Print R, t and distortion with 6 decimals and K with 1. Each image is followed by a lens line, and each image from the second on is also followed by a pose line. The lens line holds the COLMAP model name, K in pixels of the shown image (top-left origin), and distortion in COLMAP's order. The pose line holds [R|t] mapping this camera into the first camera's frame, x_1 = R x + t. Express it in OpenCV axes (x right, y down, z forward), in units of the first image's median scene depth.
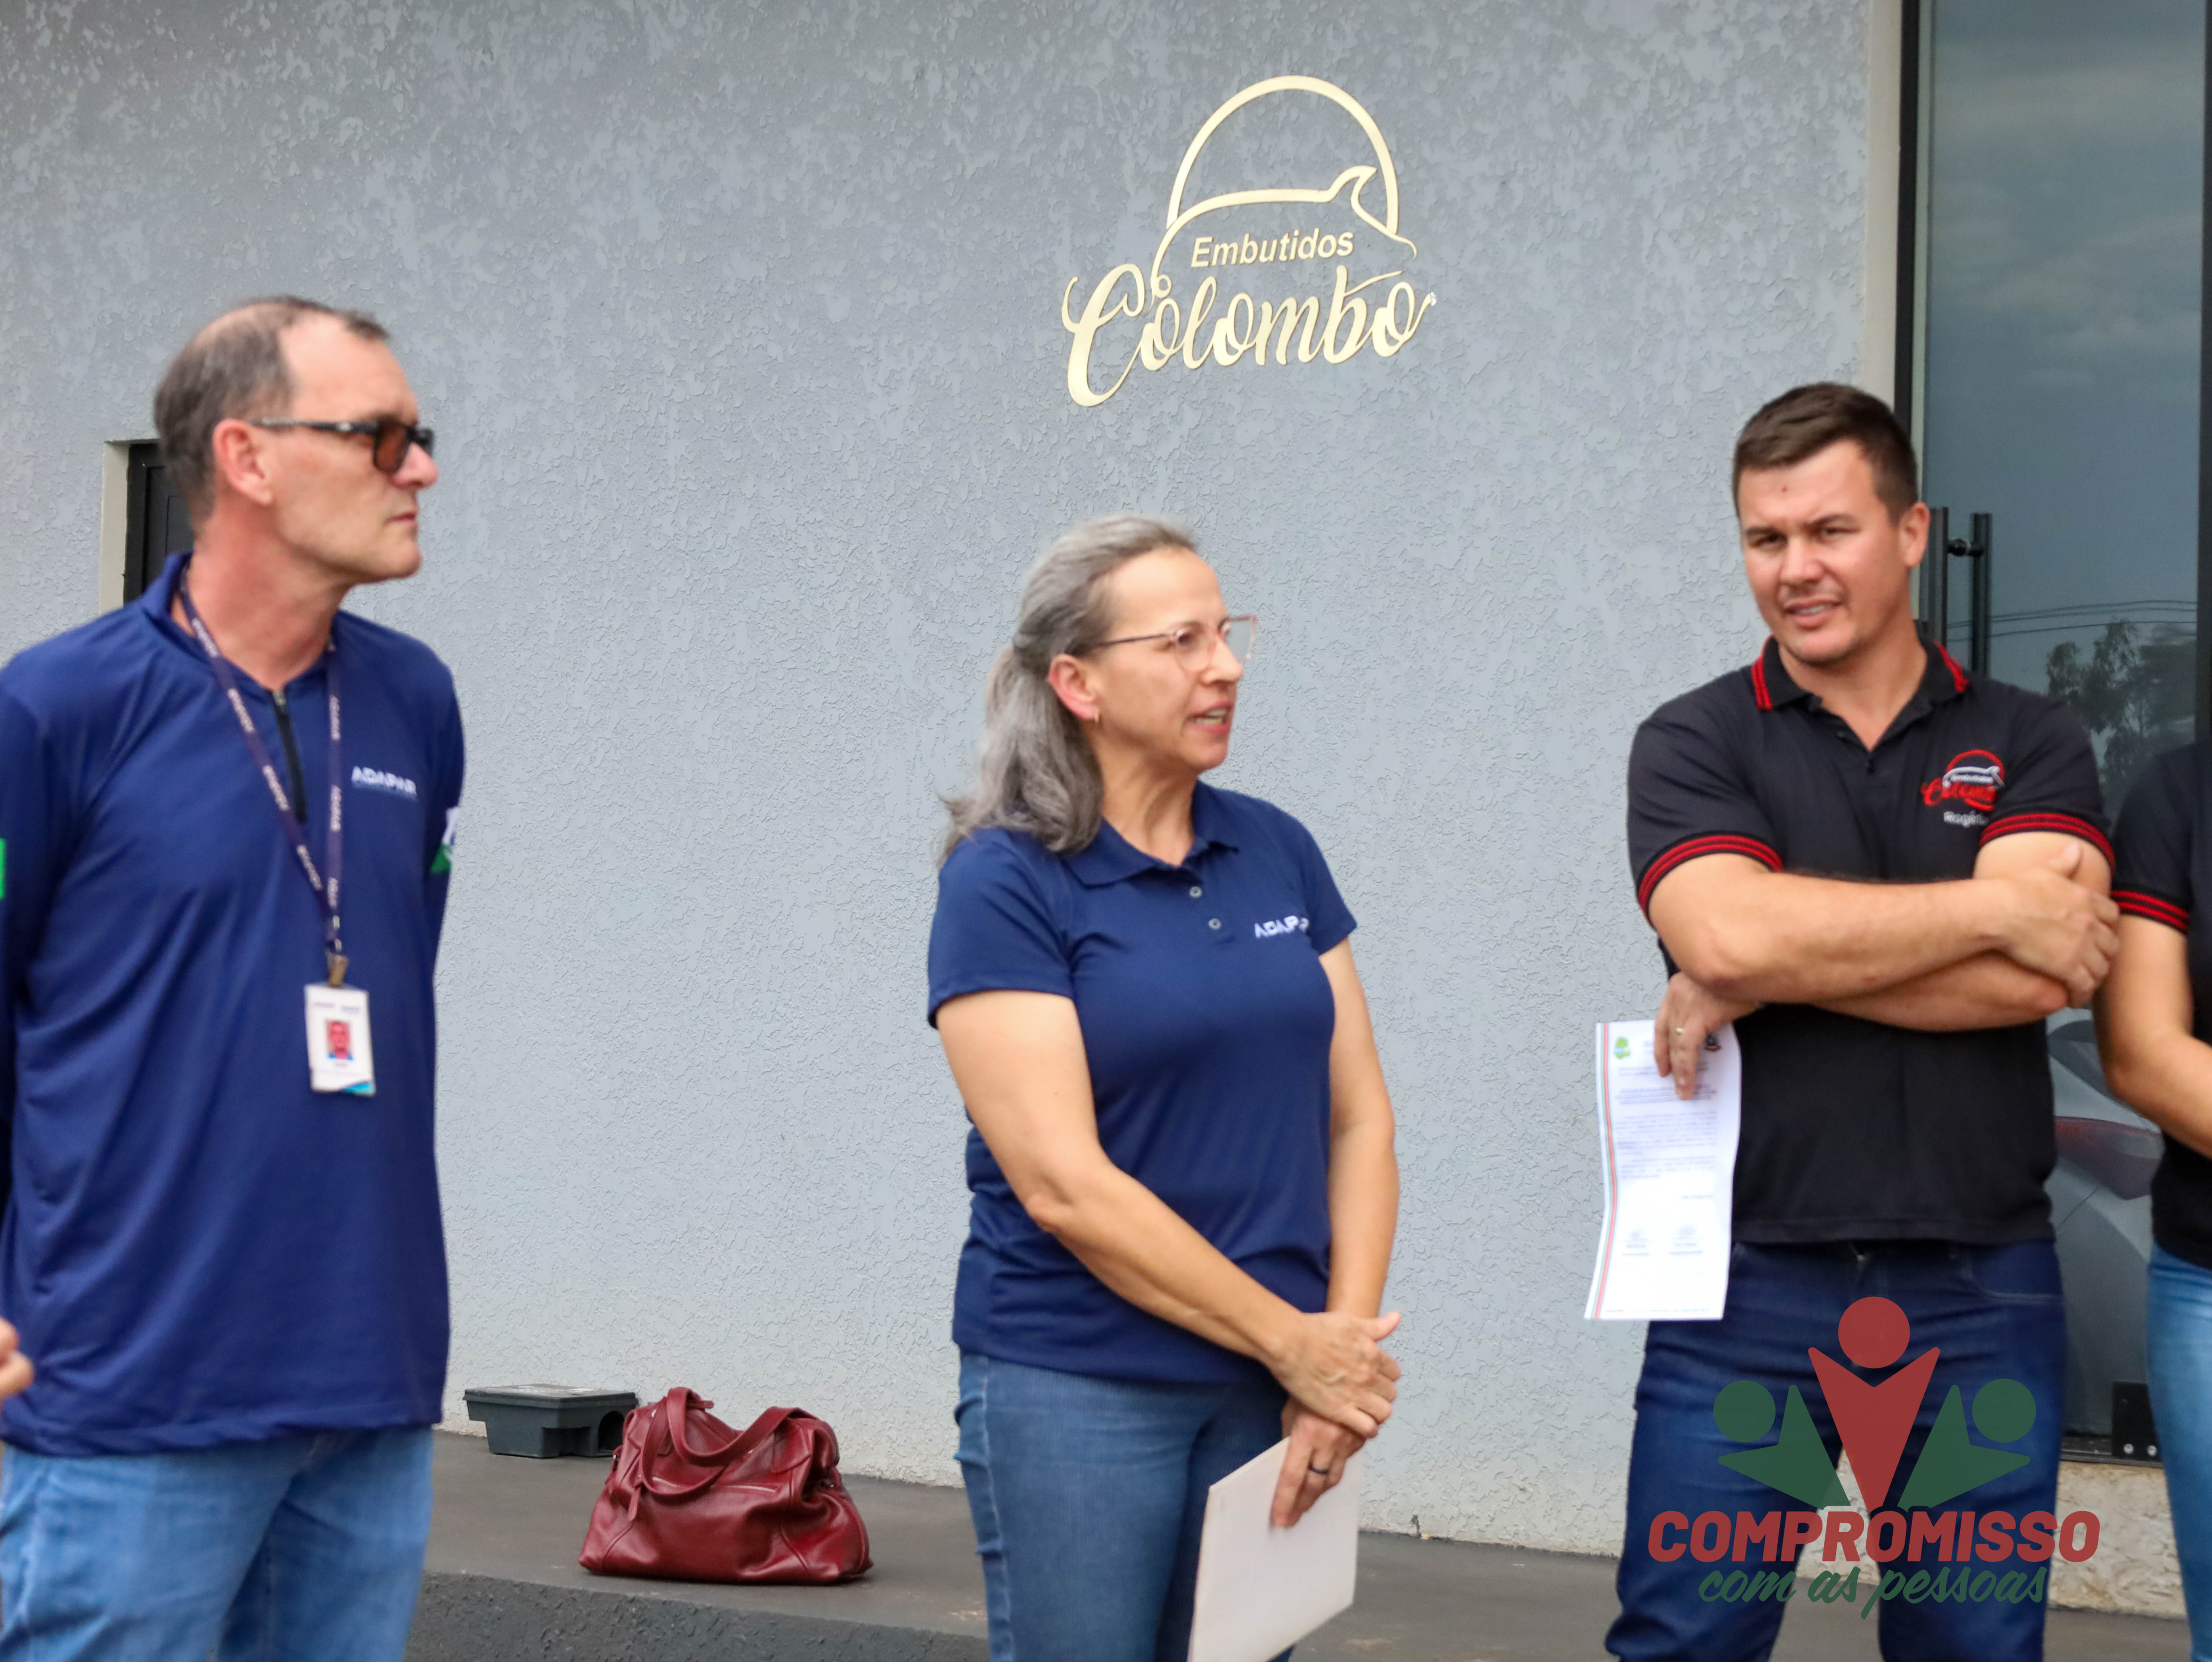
lens RADIAL K [[5346.8, 0, 1278.1], [0, 5346.8, 931.7], [0, 0, 1]] dist [-0.036745, -0.071057]
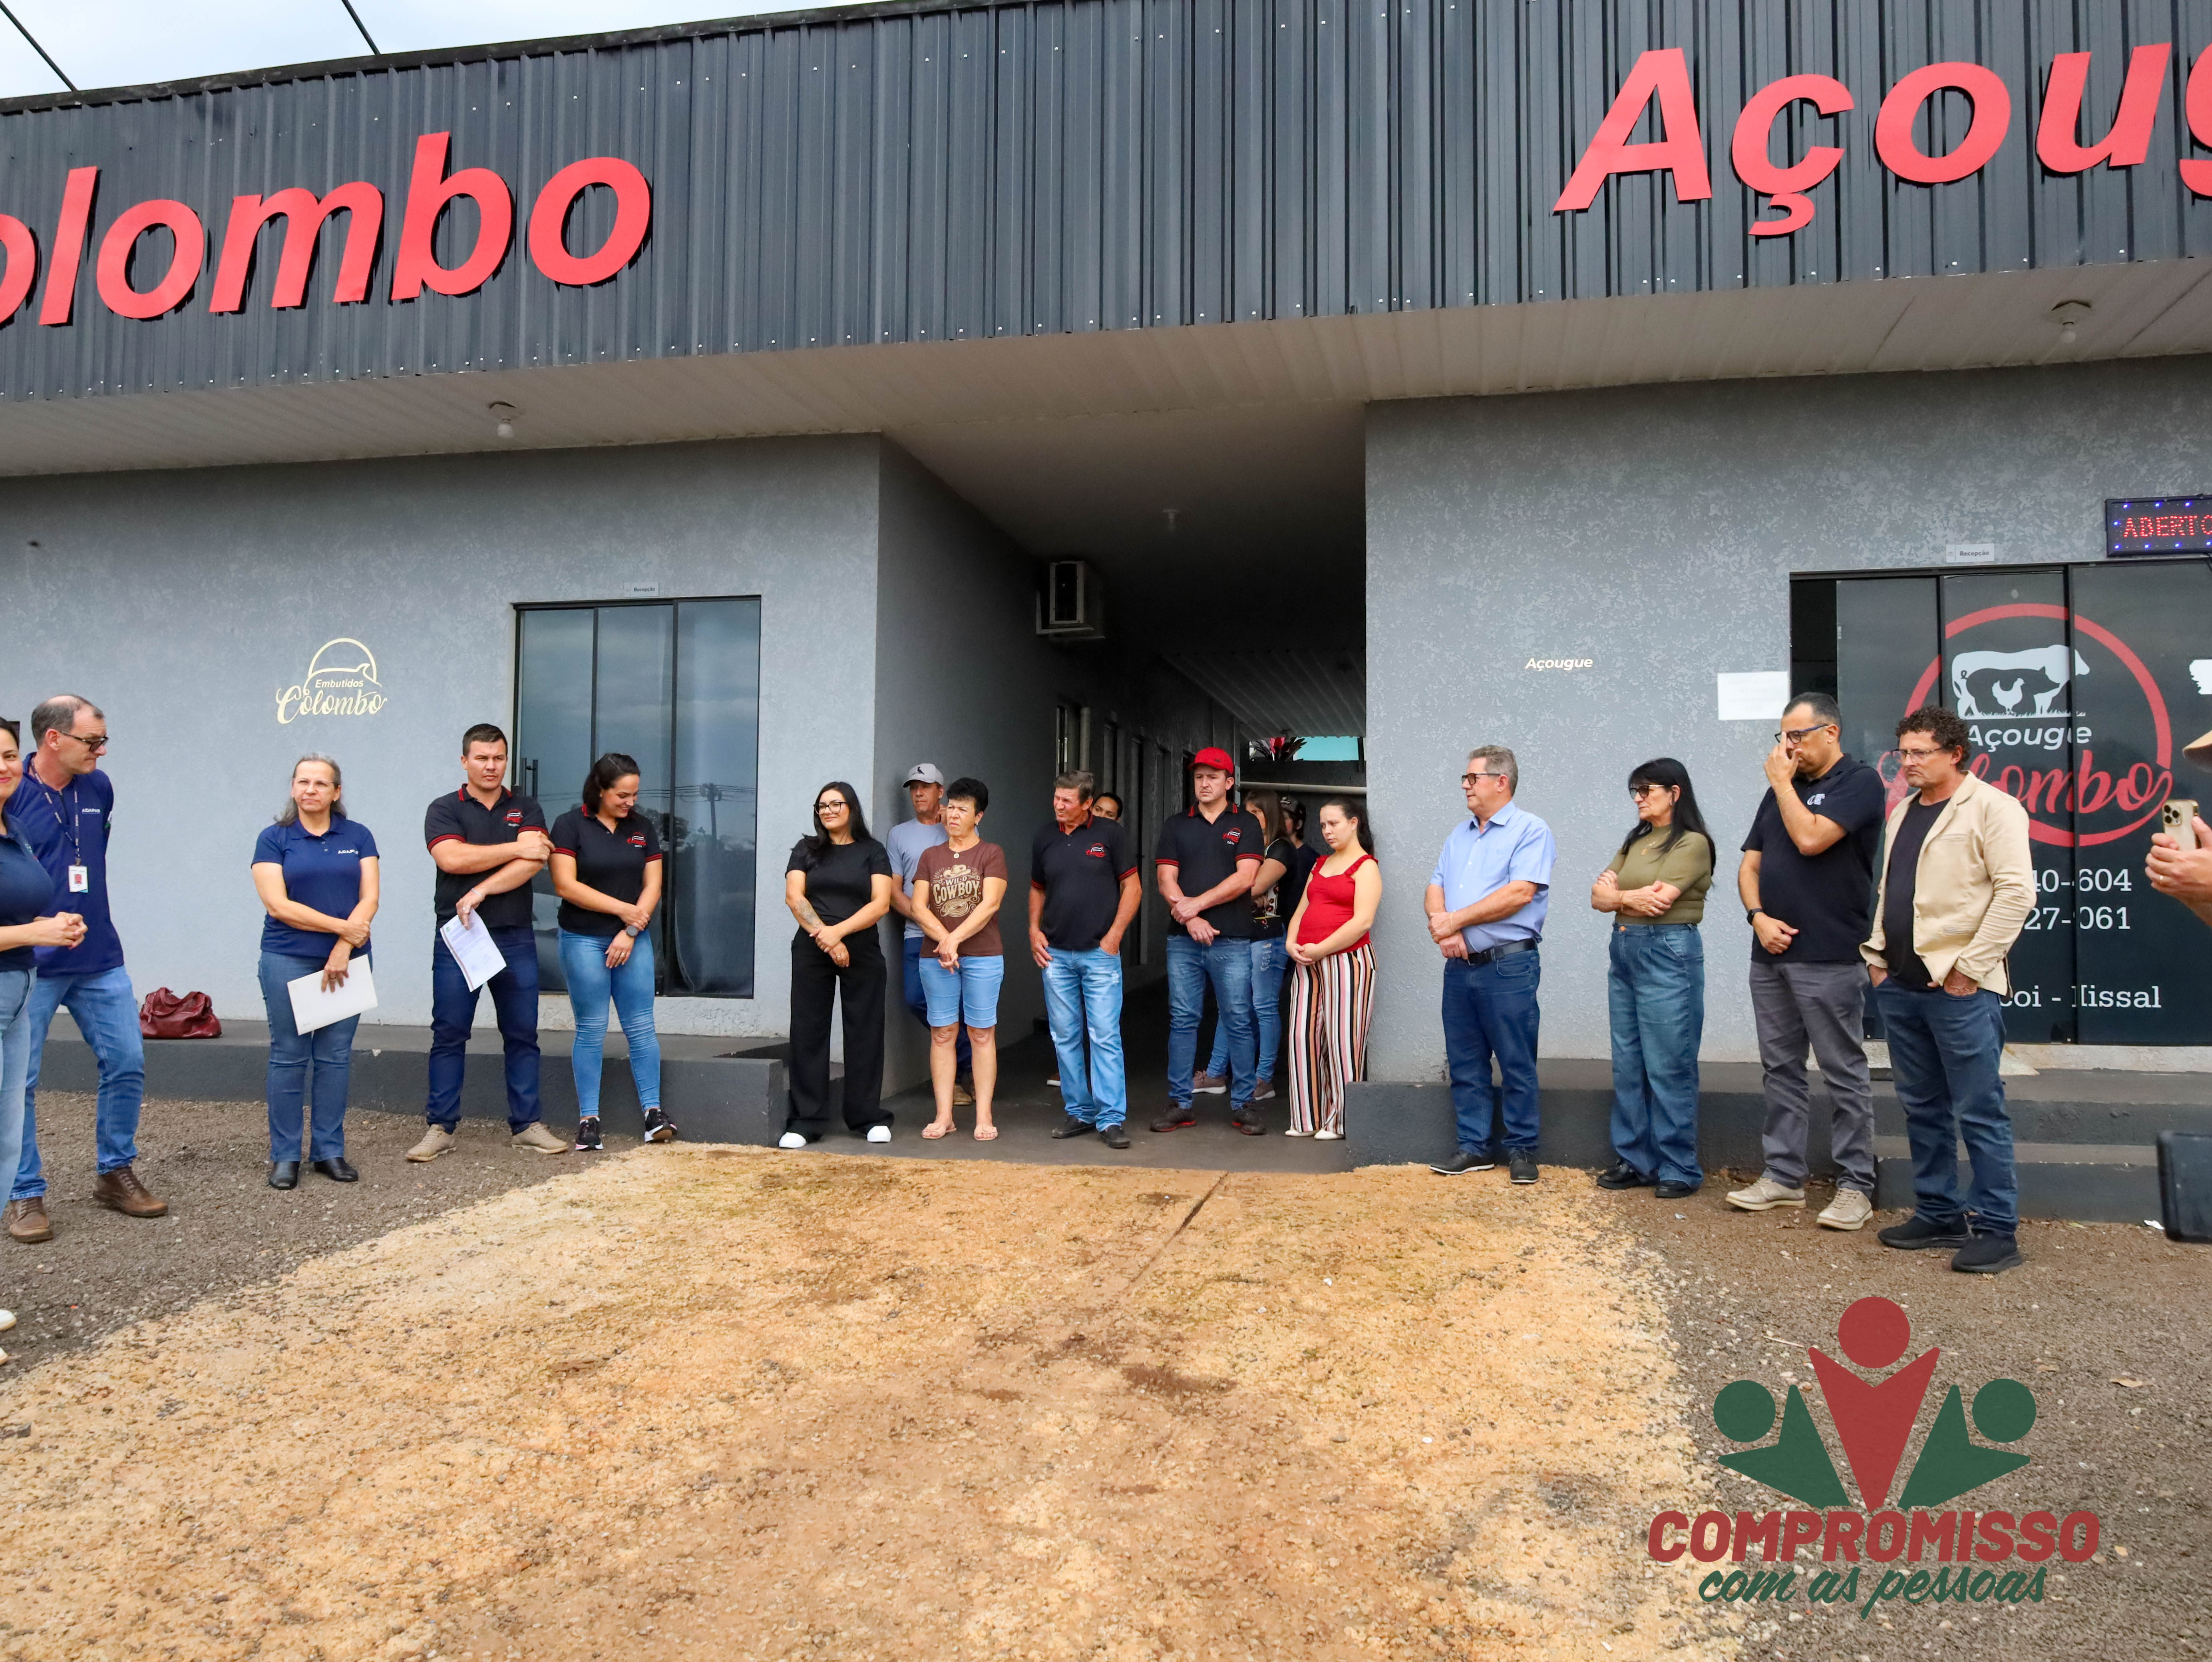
lens RADIAL K [[1706.5, 0, 1113.0], [0, 1706.5, 849.8], [0, 0, 1]] dist [-0.001247, -0.005009]
pose [[0.905252, 0.007278, 0.424812, -0.017562], [0.004094, 0.999657, -0.025850, 0.021645], [-0.424855, 0.025140, 0.904912, -0.308855]]
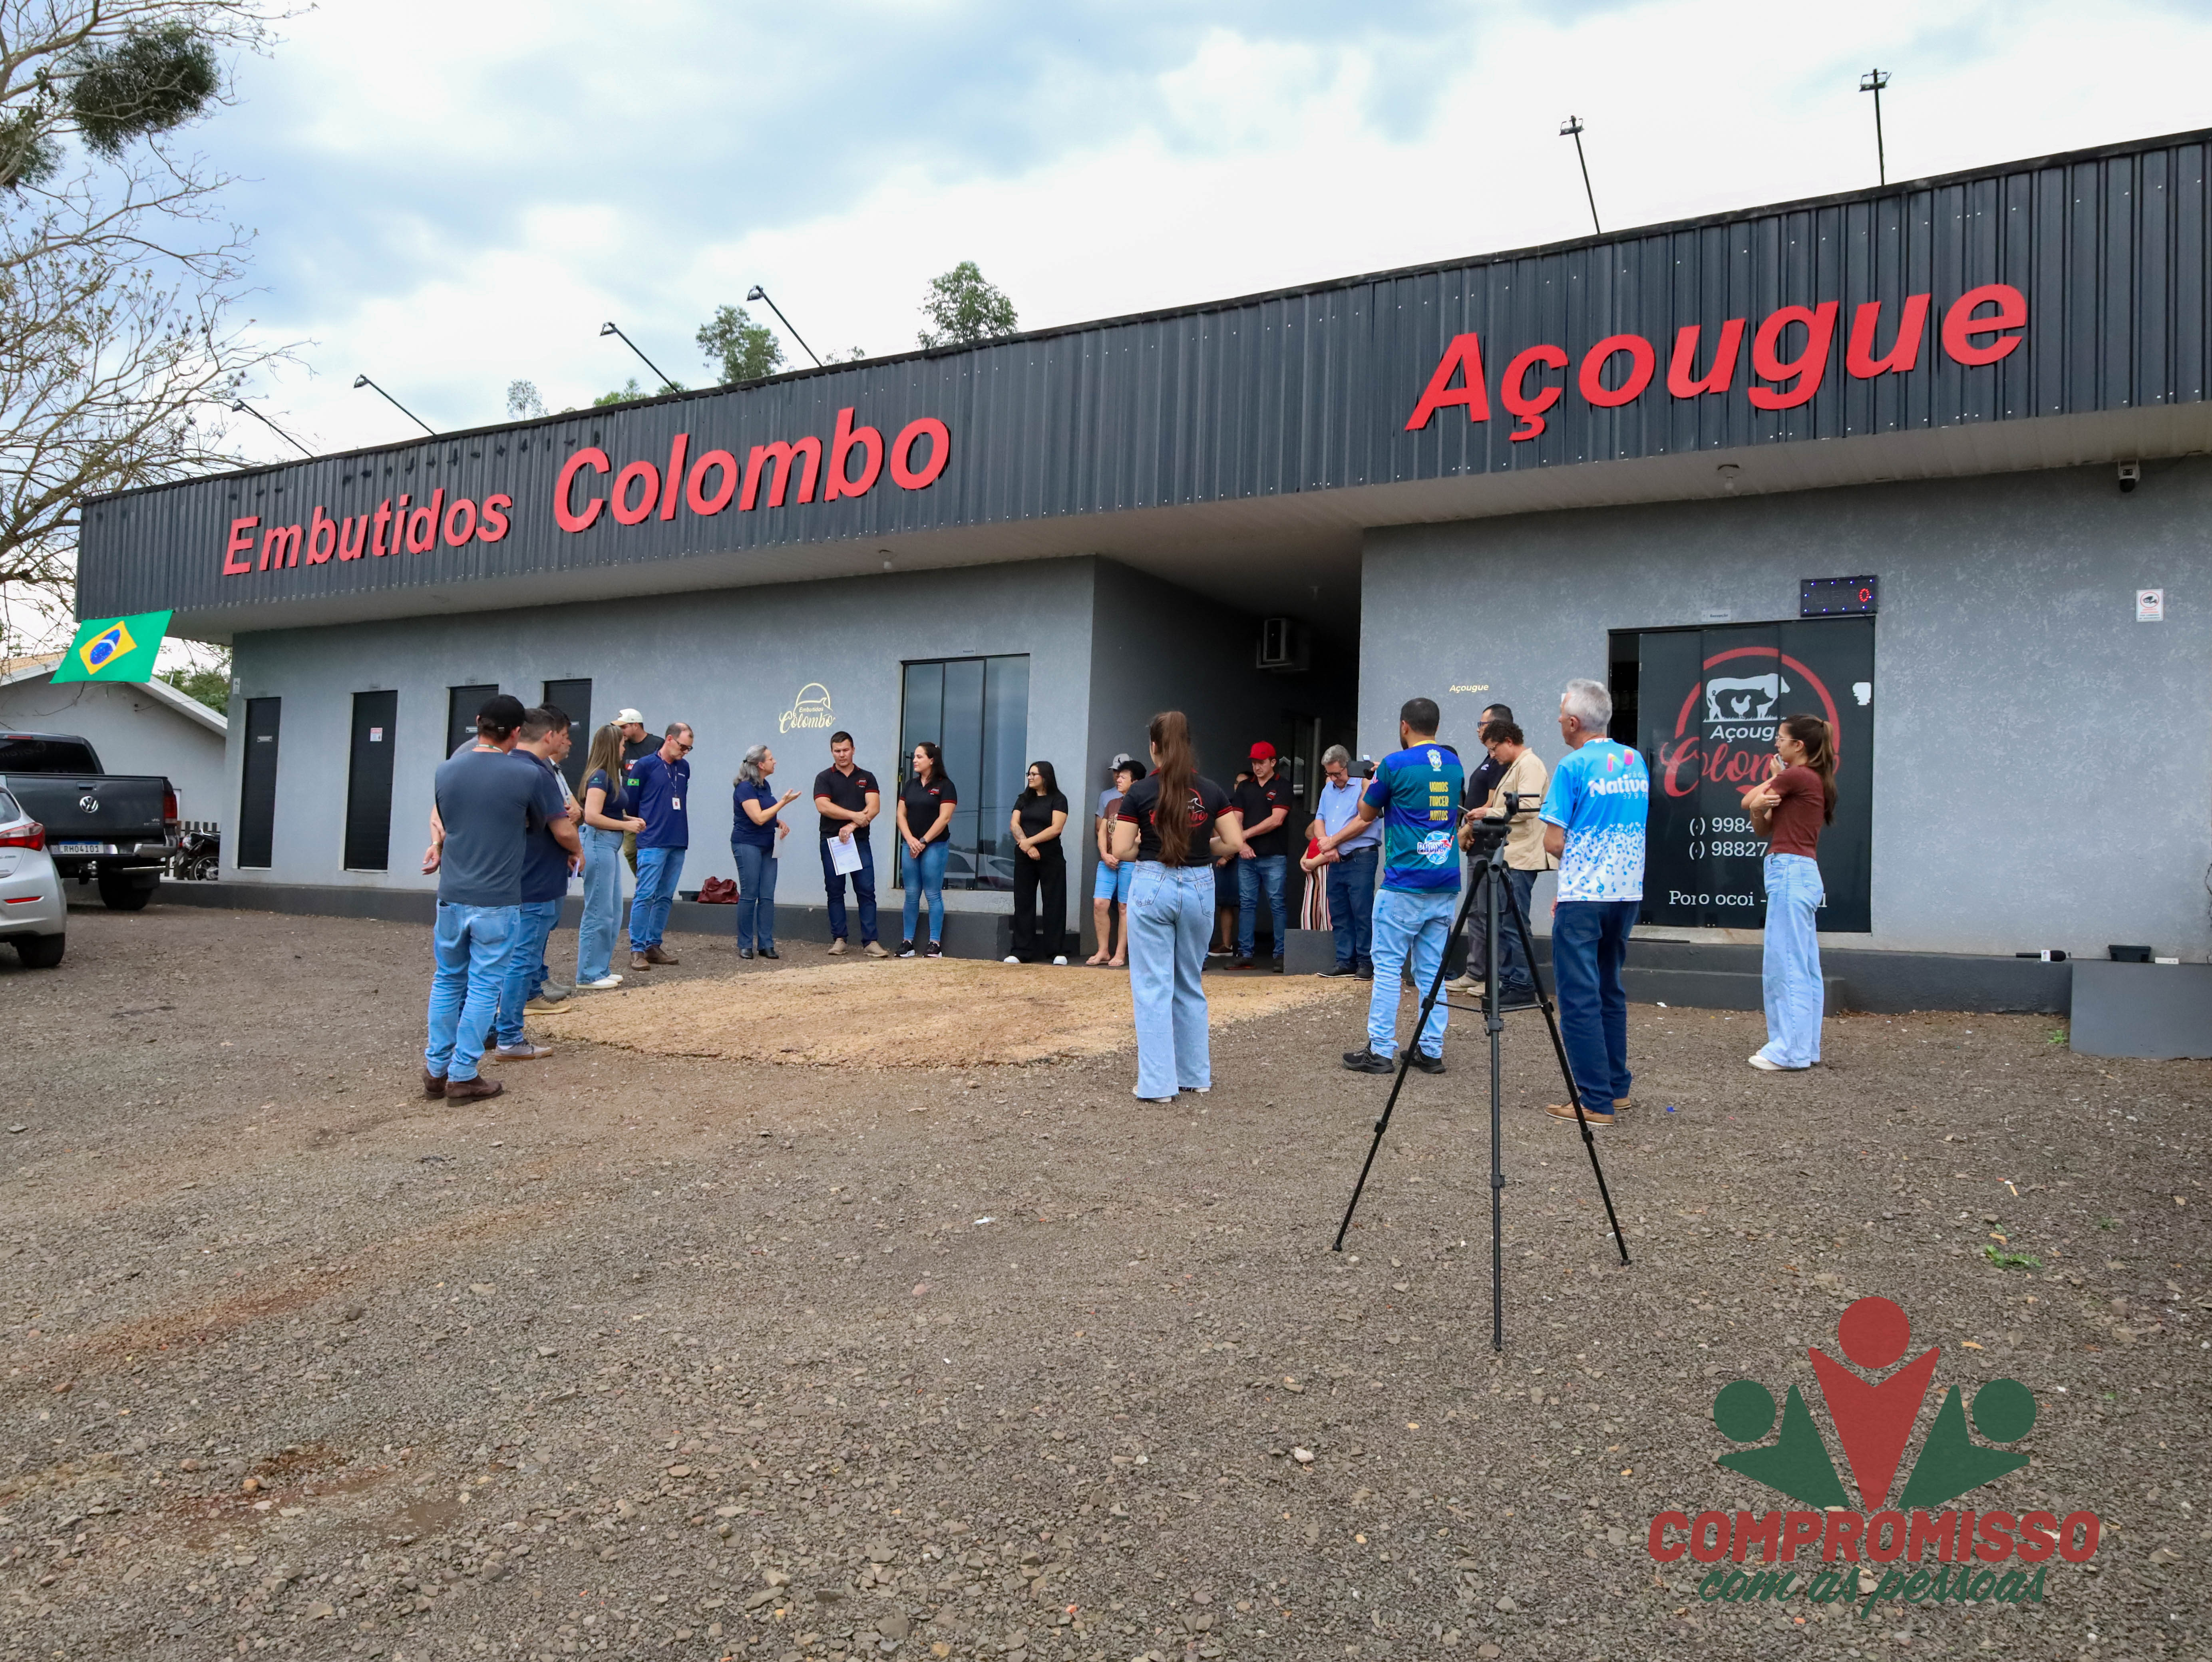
lens RADIAL K [[1717.0, 0, 1108.3], [0, 1717.0, 934.8], [0, 0, 1]] dist [-0.088671, -0.003120]
pose [[0.993926, 0.017846, 0.108595, 0.135941], [-0.019987, 0.999626, 0.018664, 0.097995], [-0.108222, -0.020721, 0.993911, -1.096581]]
